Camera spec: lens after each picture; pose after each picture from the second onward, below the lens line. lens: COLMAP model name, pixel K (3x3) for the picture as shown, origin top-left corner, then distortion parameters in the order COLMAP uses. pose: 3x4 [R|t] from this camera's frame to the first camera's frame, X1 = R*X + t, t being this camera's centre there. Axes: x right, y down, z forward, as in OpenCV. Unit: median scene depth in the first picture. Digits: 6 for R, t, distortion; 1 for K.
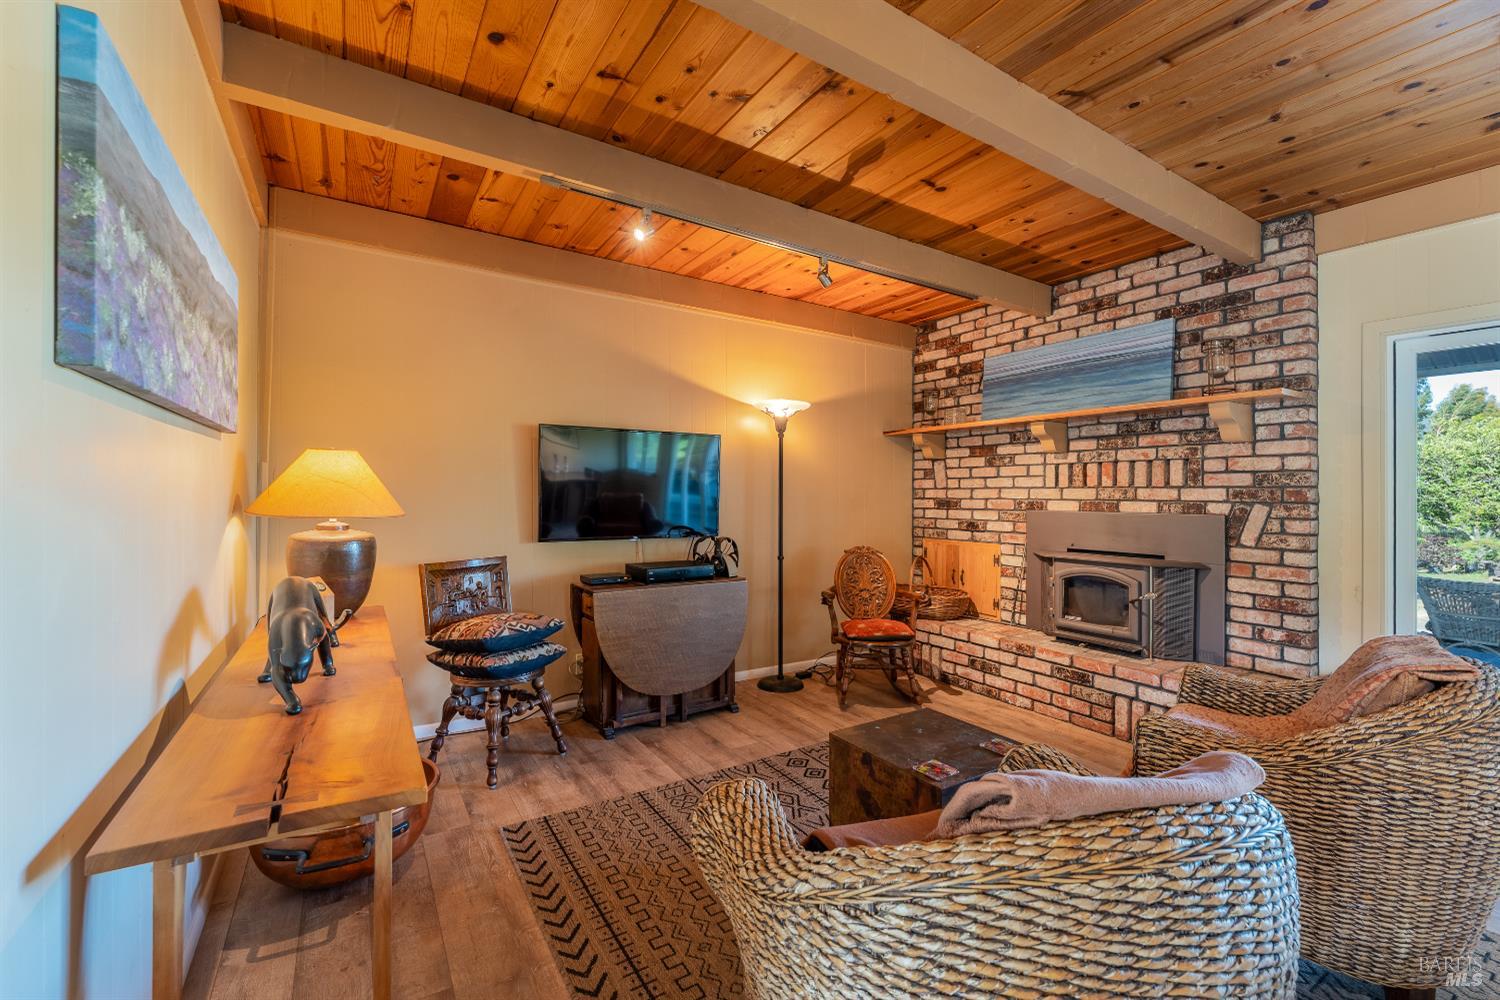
lens RADIAL K [[608.6, 0, 771.3], [0, 608.6, 492.6], [0, 0, 1]] dist [0.000166, -0.000929]
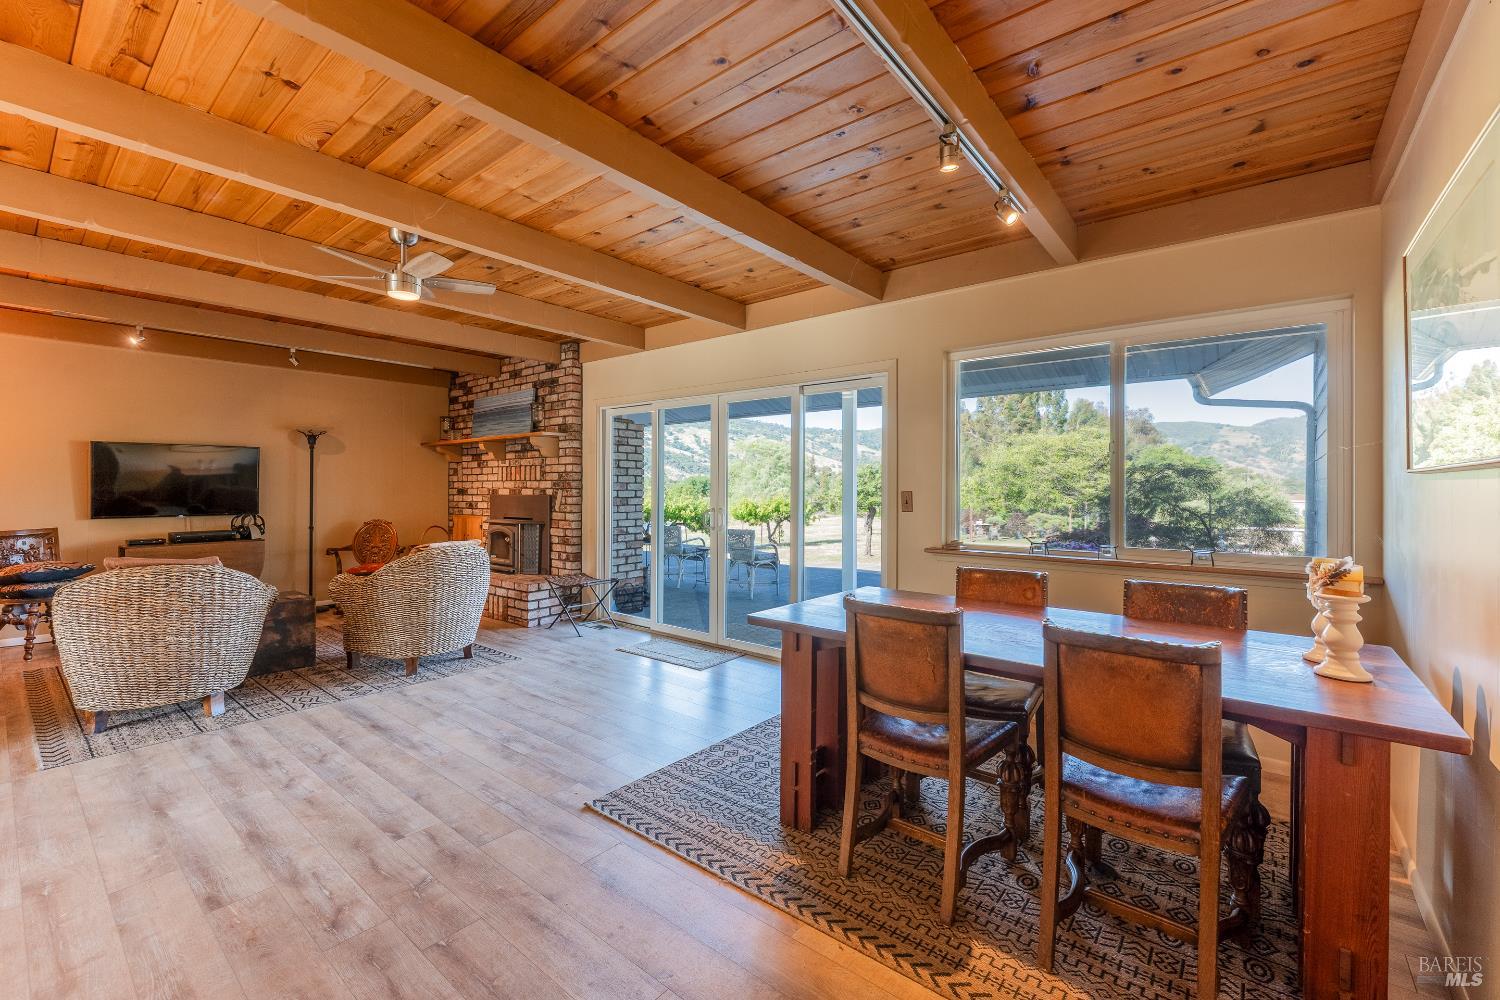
lens RADIAL K [[608.6, 0, 759.4], [0, 608.6, 479.5], [0, 0, 1]] dist [0.000166, -0.000929]
pose [[0.954831, -0.005170, 0.297105, 0.769233], [0.007242, 0.999957, -0.005872, 0.003522], [-0.297061, 0.007758, 0.954827, -0.954285]]
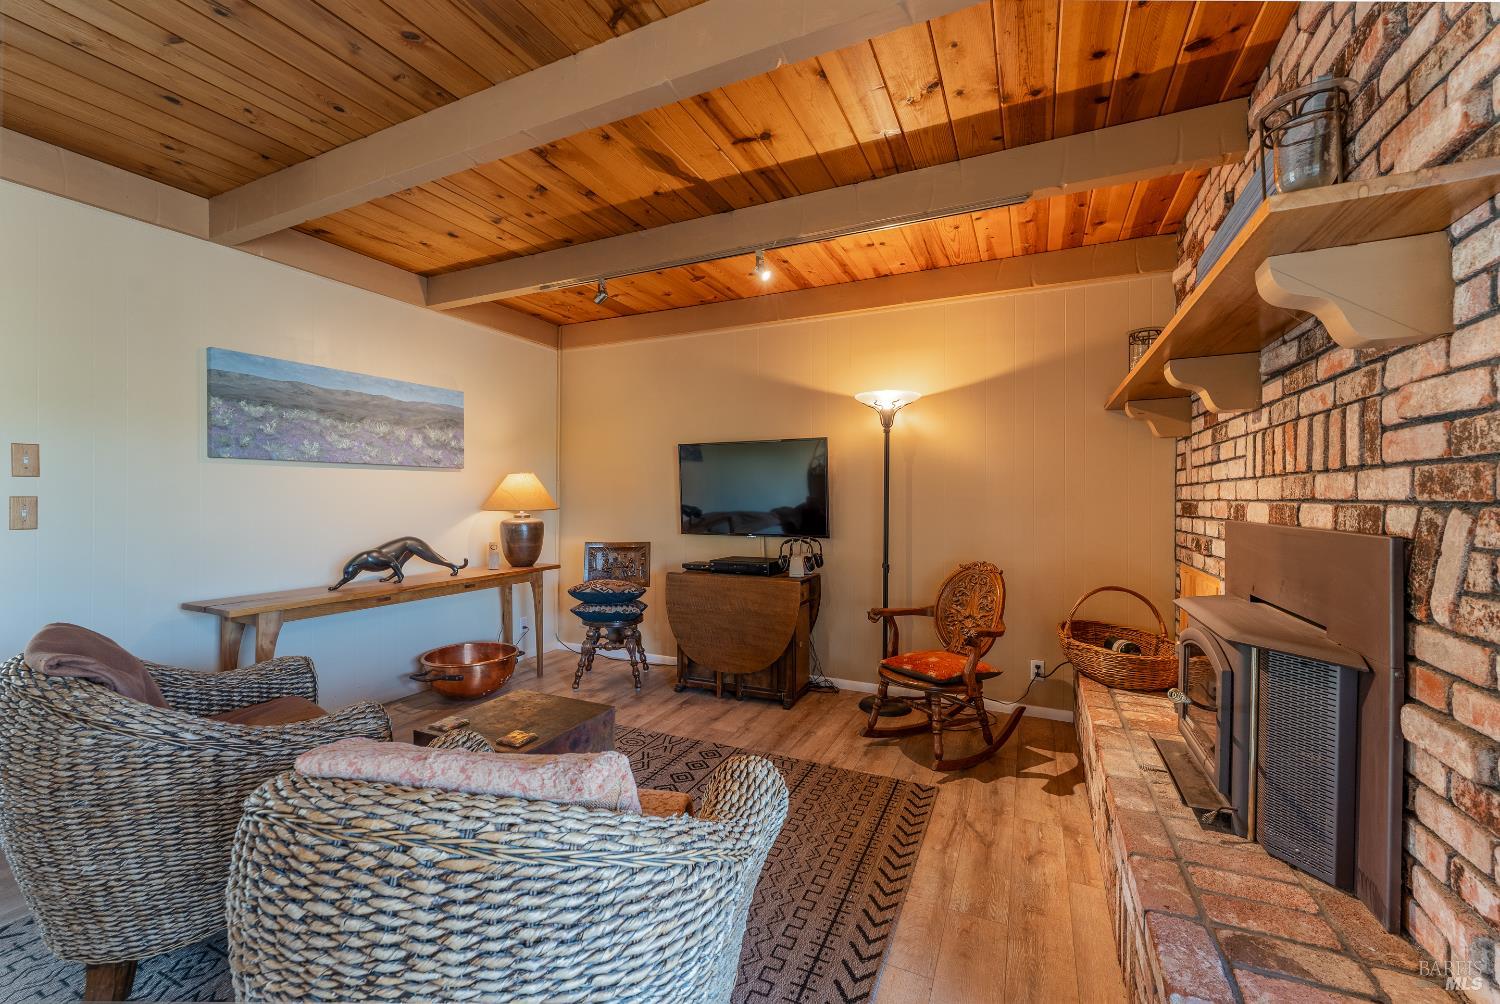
lens RADIAL K [[608.6, 0, 782.3], [0, 608.6, 497.5], [0, 0, 1]] dist [0.000166, -0.000929]
pose [[0.545476, -0.008097, -0.838087, 0.815104], [0.006597, 0.999964, -0.005367, 0.011001], [0.838100, -0.002601, 0.545510, 0.448278]]
